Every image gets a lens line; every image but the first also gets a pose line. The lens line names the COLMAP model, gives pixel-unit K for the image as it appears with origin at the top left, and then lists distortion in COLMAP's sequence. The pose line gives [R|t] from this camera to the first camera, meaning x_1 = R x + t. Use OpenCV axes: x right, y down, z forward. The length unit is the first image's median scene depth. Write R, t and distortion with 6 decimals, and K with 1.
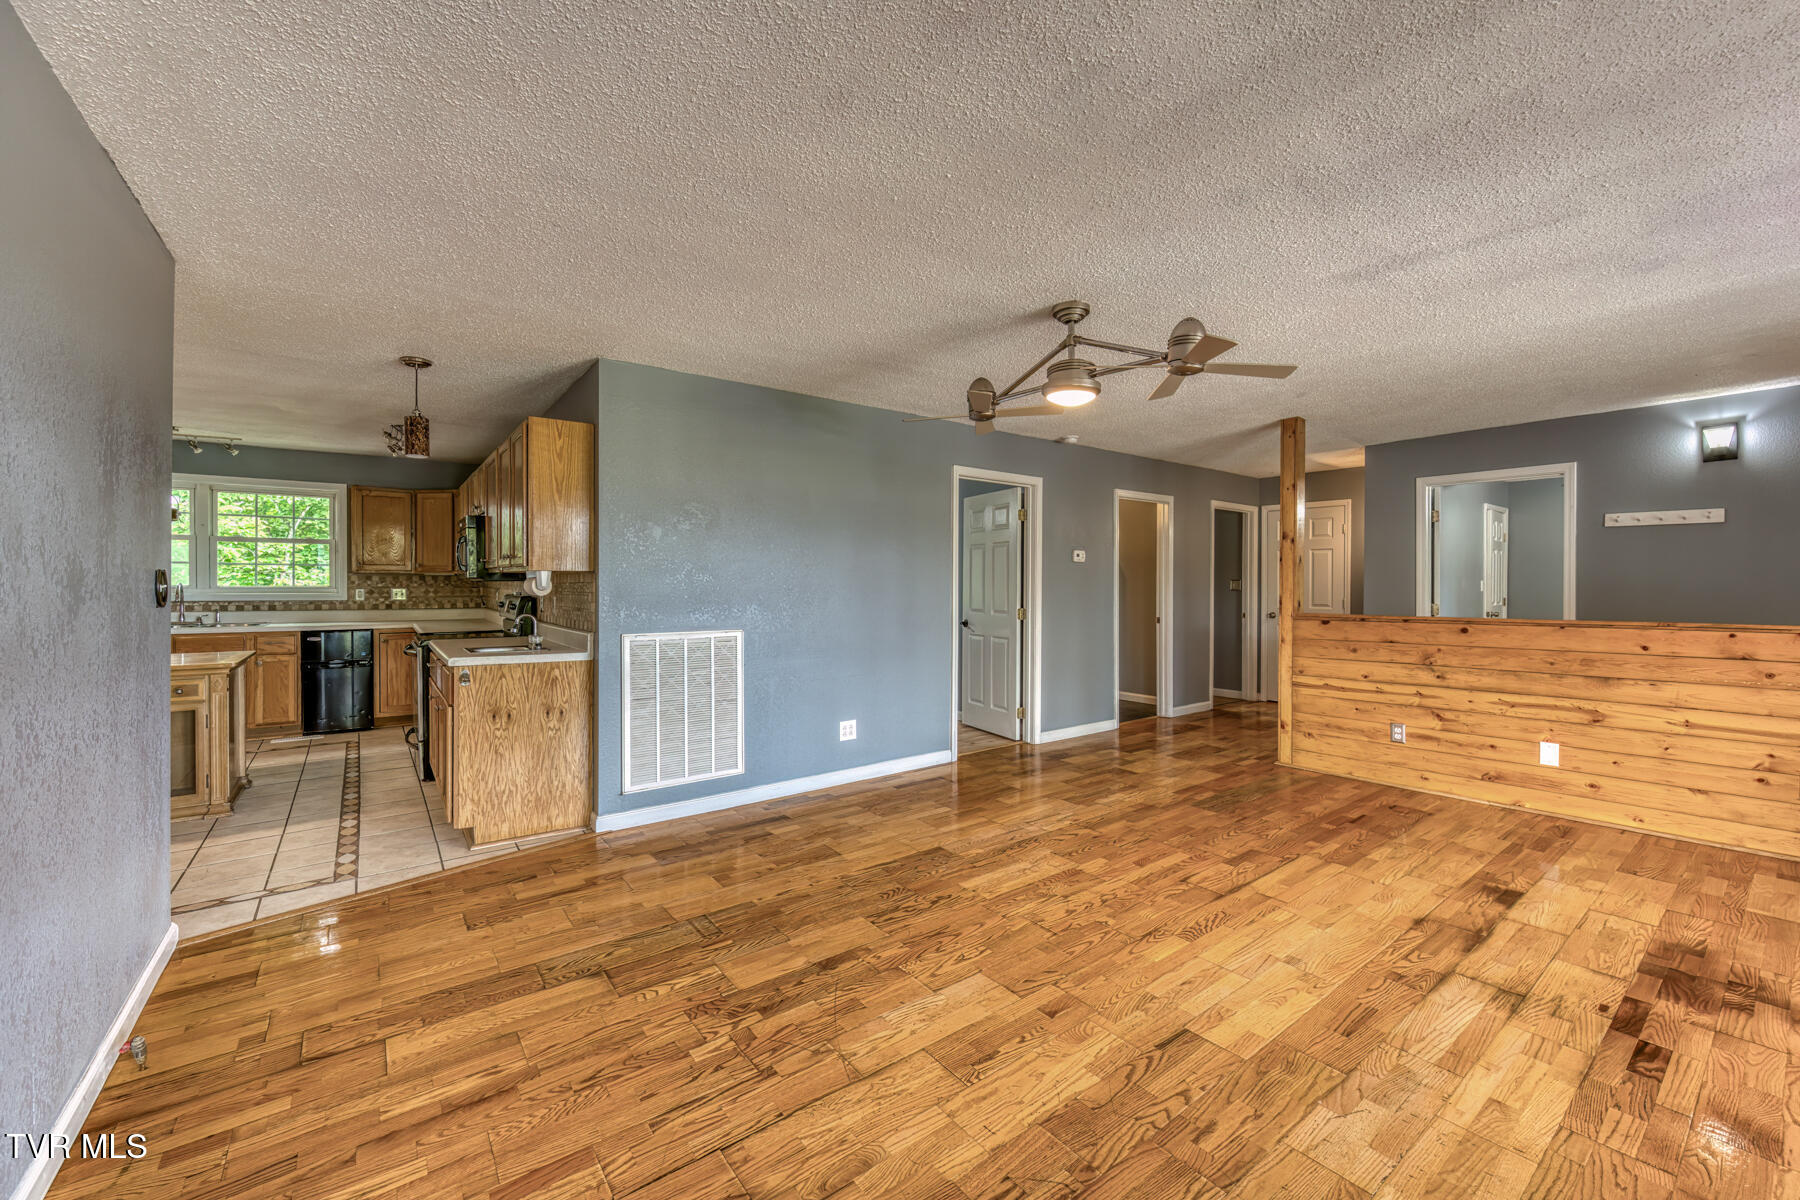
lens RADIAL K [[695.2, 0, 904.9], [0, 695.2, 589.1], [0, 0, 1]] dist [-0.004161, 0.000504]
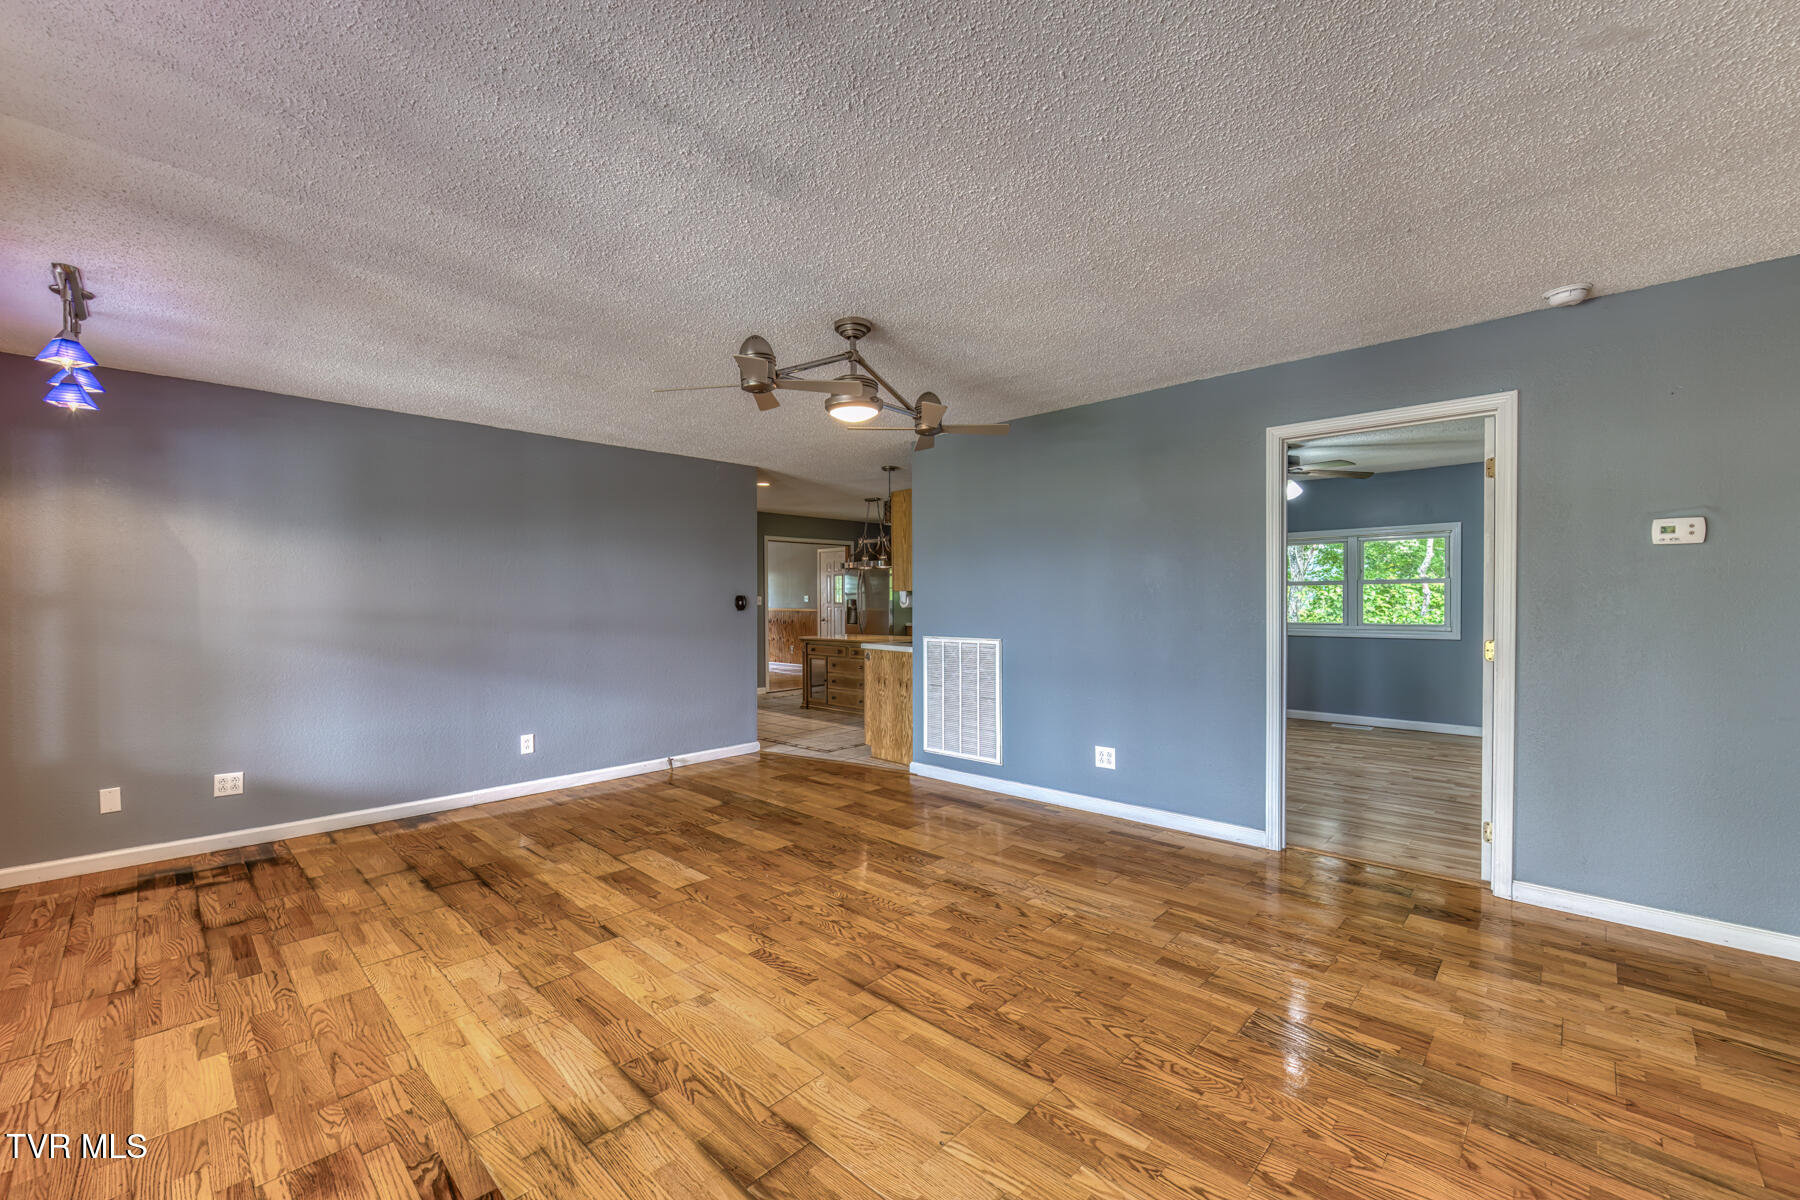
lens RADIAL K [[727.7, 0, 900.1], [0, 727.7, 603.4], [0, 0, 1]] dist [-0.002998, -0.001089]
pose [[0.171023, 0.003813, -0.985260, 1.187235], [0.001484, 0.999990, 0.004127, -0.007502], [0.985266, -0.002168, 0.171016, 0.822831]]
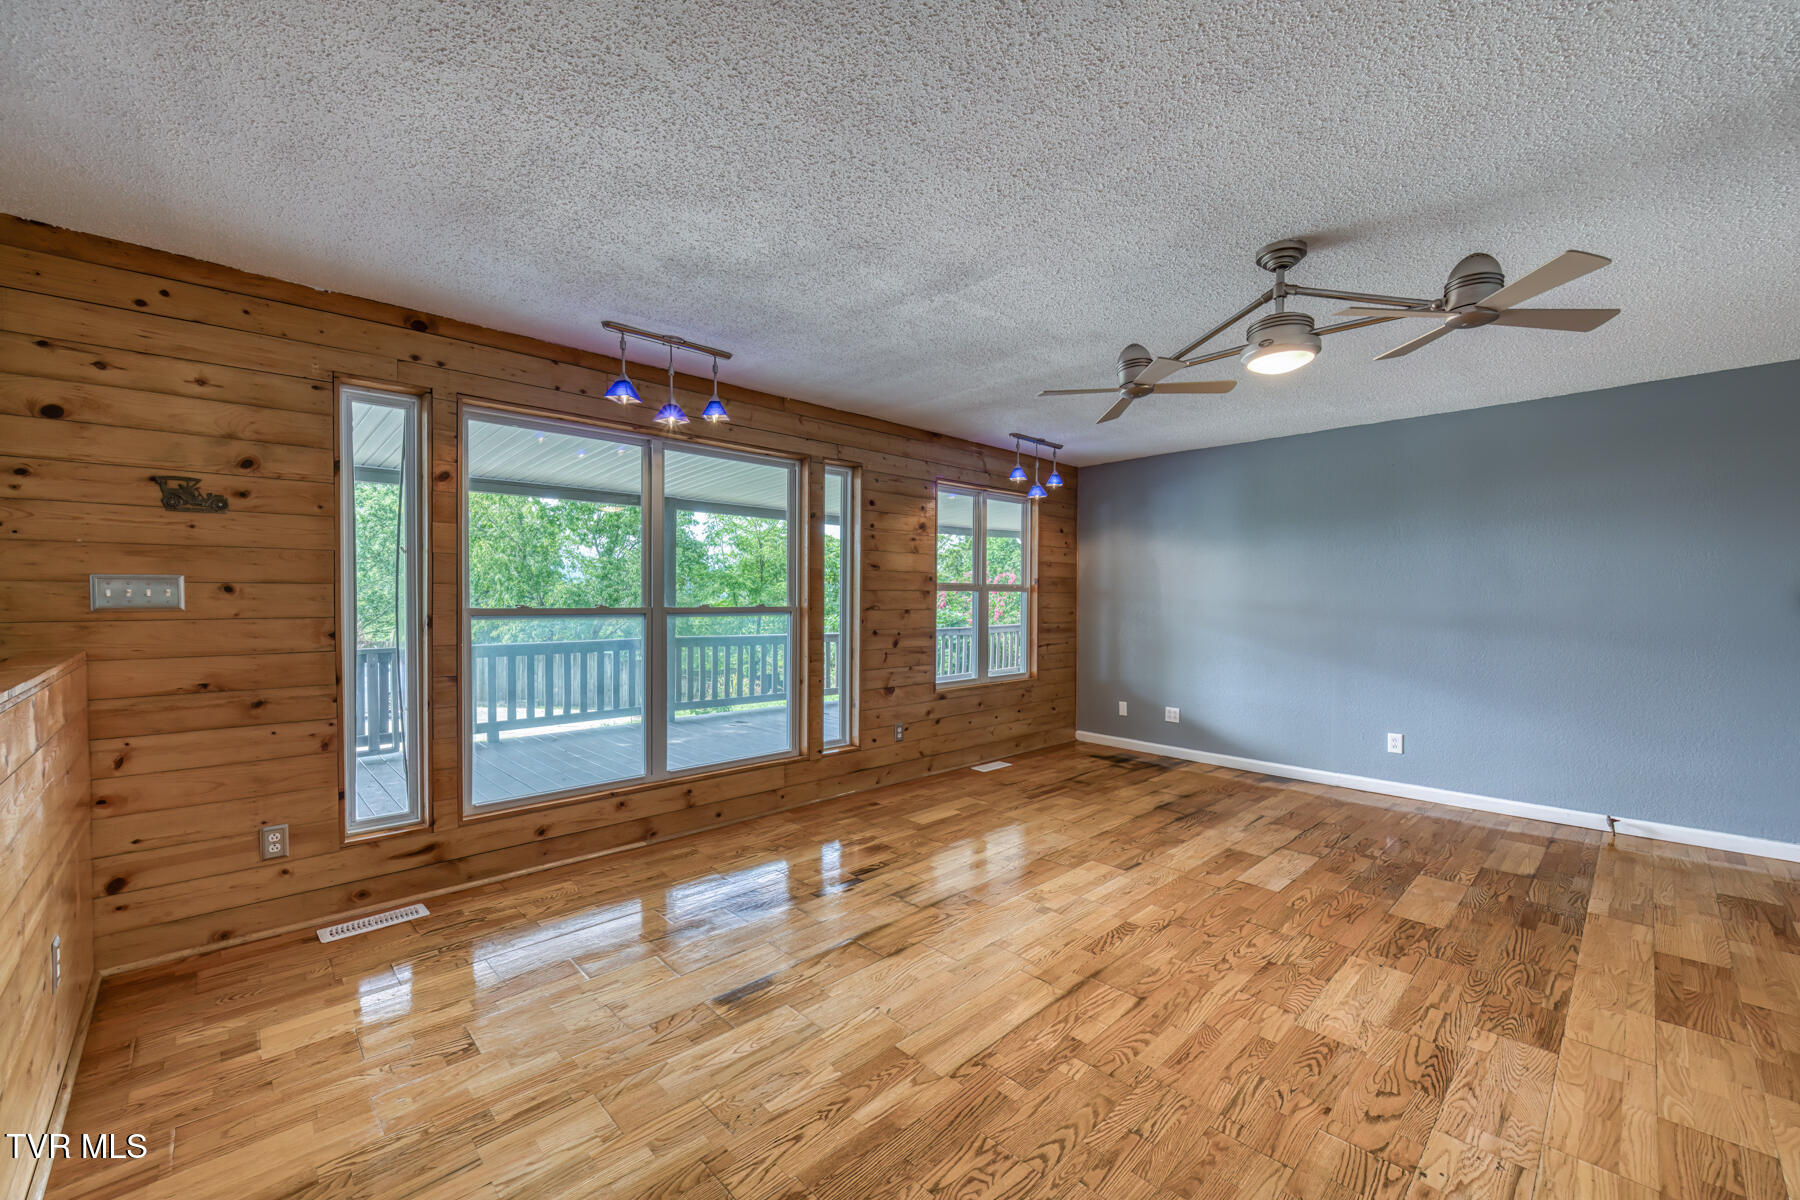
lens RADIAL K [[727.7, 0, 900.4], [0, 727.7, 600.5], [0, 0, 1]] dist [-0.002998, -0.001089]
pose [[-0.993004, -0.000530, -0.118077, 0.715965], [-0.001557, 0.999962, 0.008607, -0.007230], [0.118068, 0.008730, -0.992967, 1.662059]]
